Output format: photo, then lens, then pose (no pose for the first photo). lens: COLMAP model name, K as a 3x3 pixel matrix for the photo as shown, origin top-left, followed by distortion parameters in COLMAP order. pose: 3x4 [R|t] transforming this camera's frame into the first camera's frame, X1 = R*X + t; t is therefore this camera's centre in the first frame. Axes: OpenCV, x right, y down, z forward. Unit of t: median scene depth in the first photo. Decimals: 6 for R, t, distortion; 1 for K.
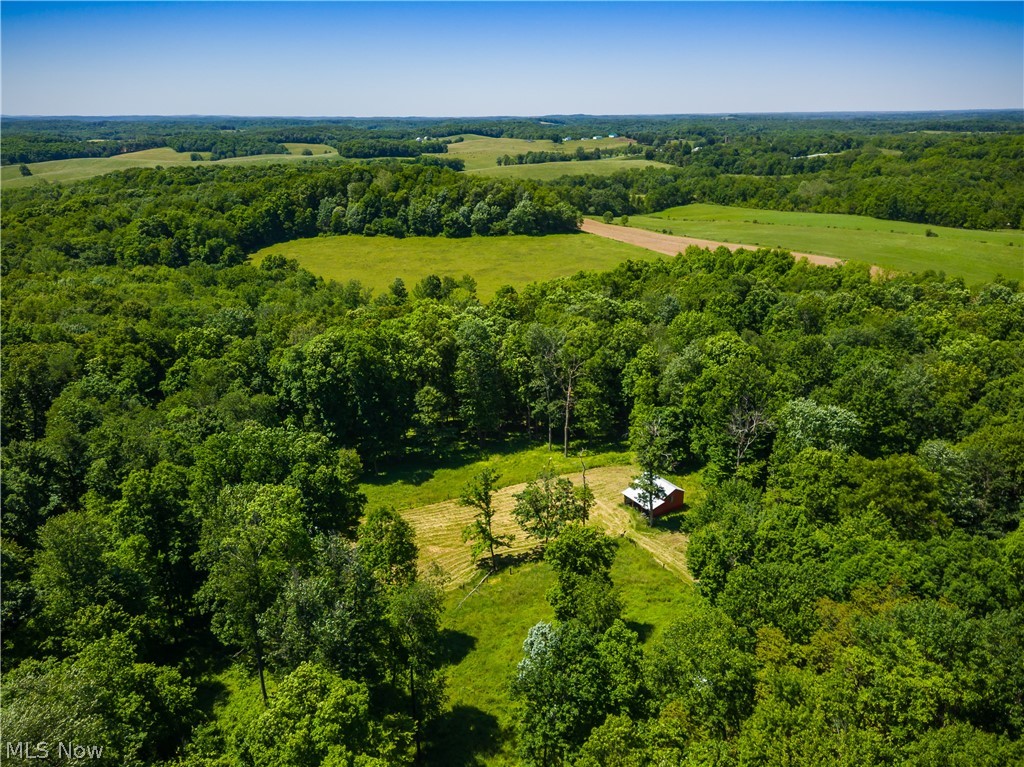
lens RADIAL K [[773.4, 0, 515.9], [0, 773.4, 381.8], [0, 0, 1]] dist [0.075697, -0.085383]
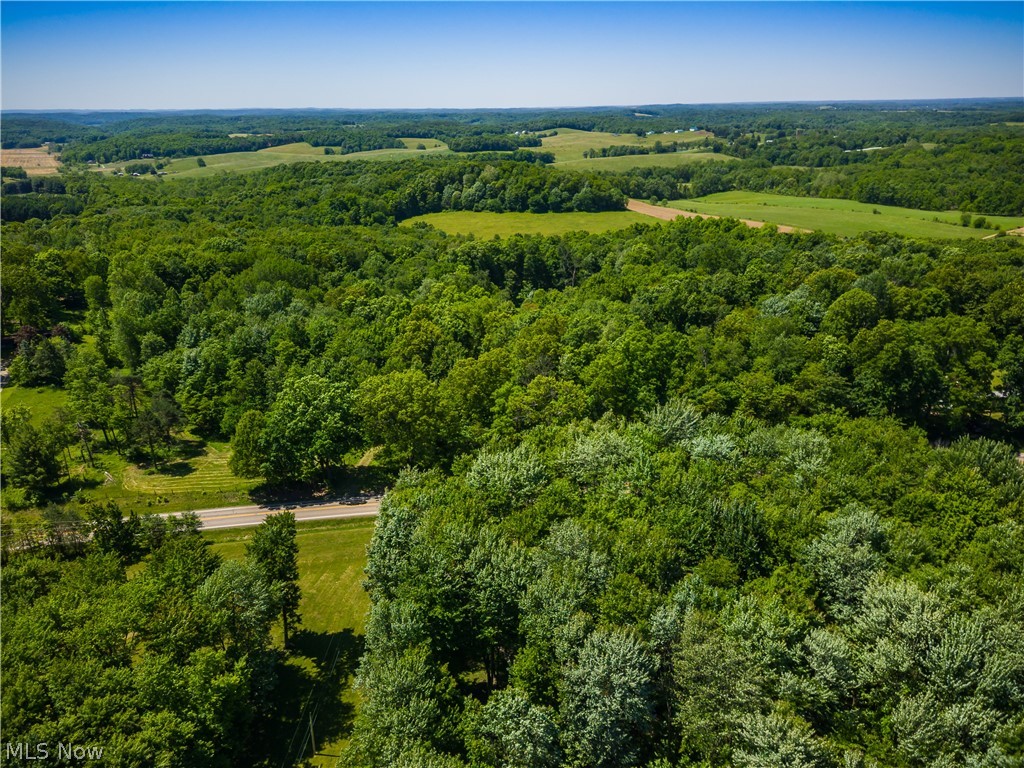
lens RADIAL K [[759.3, 0, 513.9], [0, 759.3, 385.2], [0, 0, 1]] dist [0.071160, -0.071806]
pose [[0.992266, 0.035622, -0.118905, 0.051563], [-0.033050, 0.999177, 0.023532, 0.087562], [0.119645, -0.019420, 0.992627, -0.357427]]
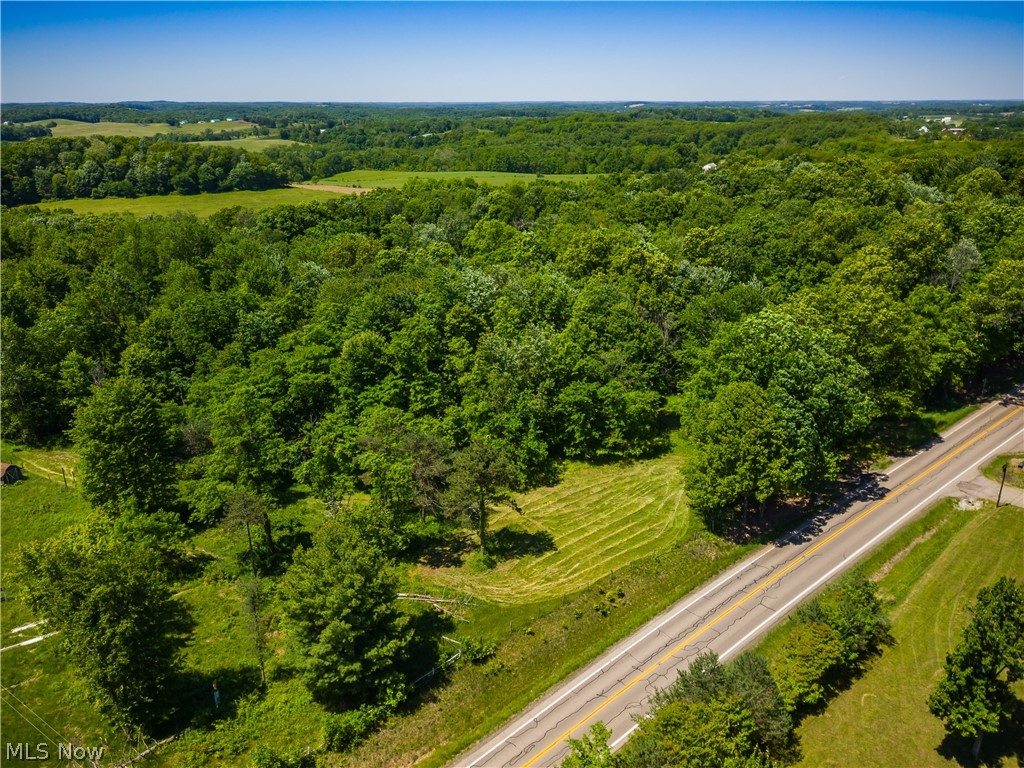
lens RADIAL K [[759.3, 0, 513.9], [0, 759.3, 385.2], [0, 0, 1]] dist [0.071160, -0.071806]
pose [[0.881497, -0.162644, 0.443295, -0.178444], [0.152920, 0.986542, 0.057877, 0.090763], [-0.446743, 0.016770, 0.894505, -0.214845]]
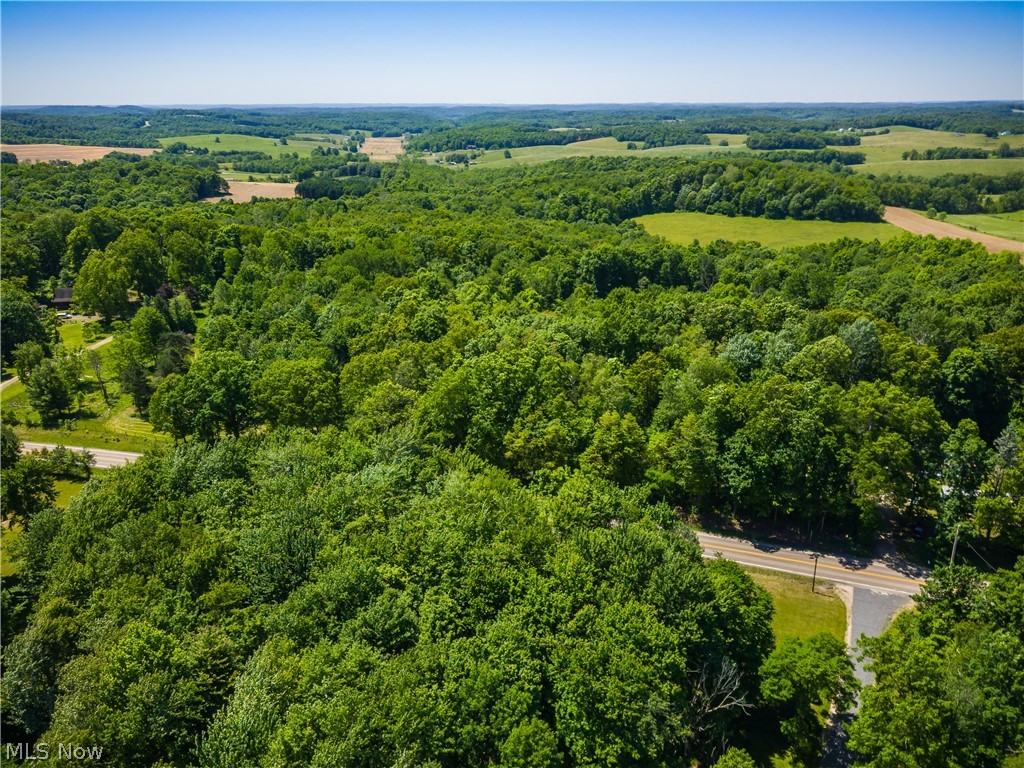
lens RADIAL K [[759.3, 0, 513.9], [0, 759.3, 385.2], [0, 0, 1]] dist [0.071160, -0.071806]
pose [[0.858906, 0.179040, -0.479818, 0.194655], [-0.166571, 0.983622, 0.068857, 0.066025], [0.484287, 0.020782, 0.874662, -0.303527]]
